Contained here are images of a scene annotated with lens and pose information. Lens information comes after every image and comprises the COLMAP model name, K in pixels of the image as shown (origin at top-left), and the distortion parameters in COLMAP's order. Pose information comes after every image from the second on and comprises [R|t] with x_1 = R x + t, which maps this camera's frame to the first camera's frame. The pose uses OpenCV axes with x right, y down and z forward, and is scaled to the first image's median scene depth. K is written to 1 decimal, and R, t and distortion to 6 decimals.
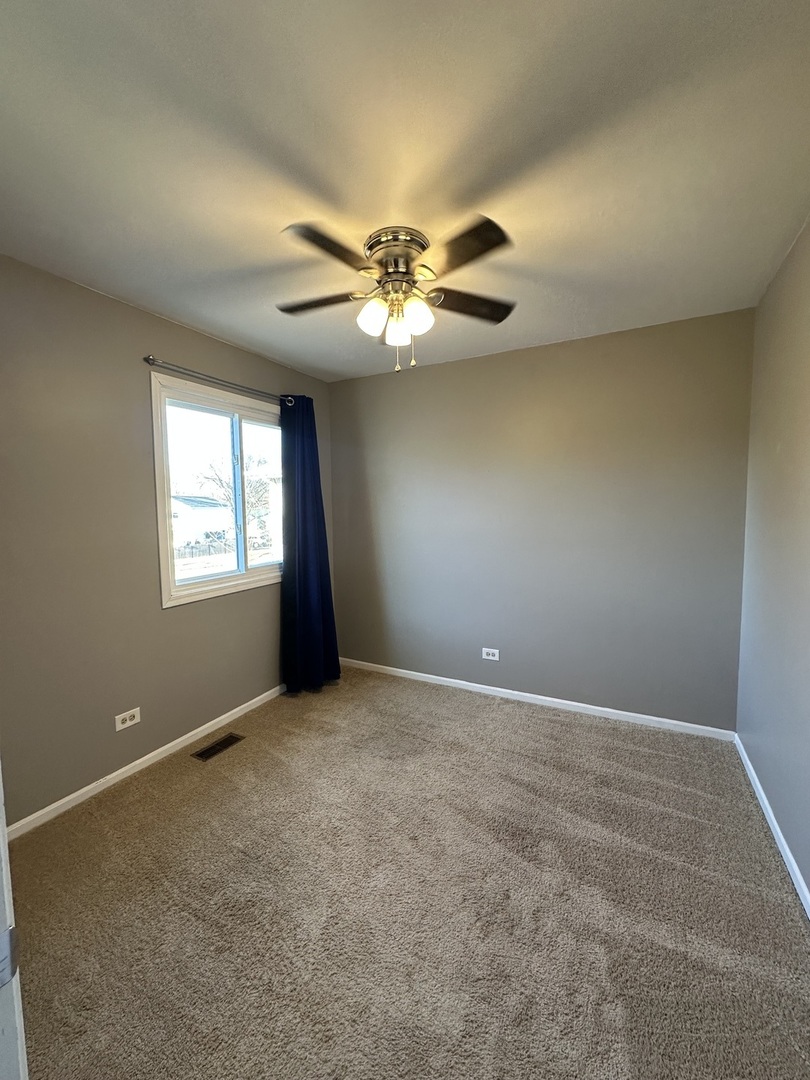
lens RADIAL K [[429.3, 0, 407.4], [0, 429.3, 535.4], [0, 0, 1]] dist [-0.000076, -0.000078]
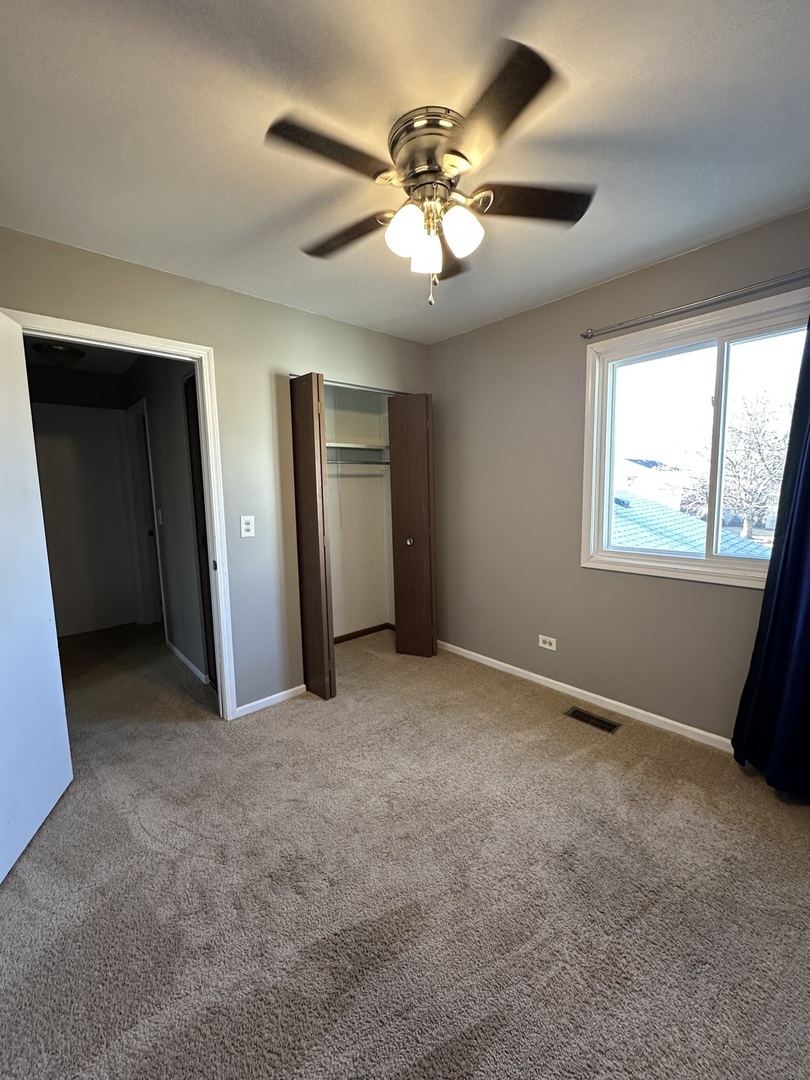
lens RADIAL K [[429.3, 0, 402.3], [0, 429.3, 541.0], [0, 0, 1]] dist [-0.000076, -0.000078]
pose [[-0.358982, 0.129160, -0.924364, 0.566617], [-0.042224, 0.987117, 0.154327, -0.041176], [0.932389, 0.094430, -0.348904, 0.904400]]
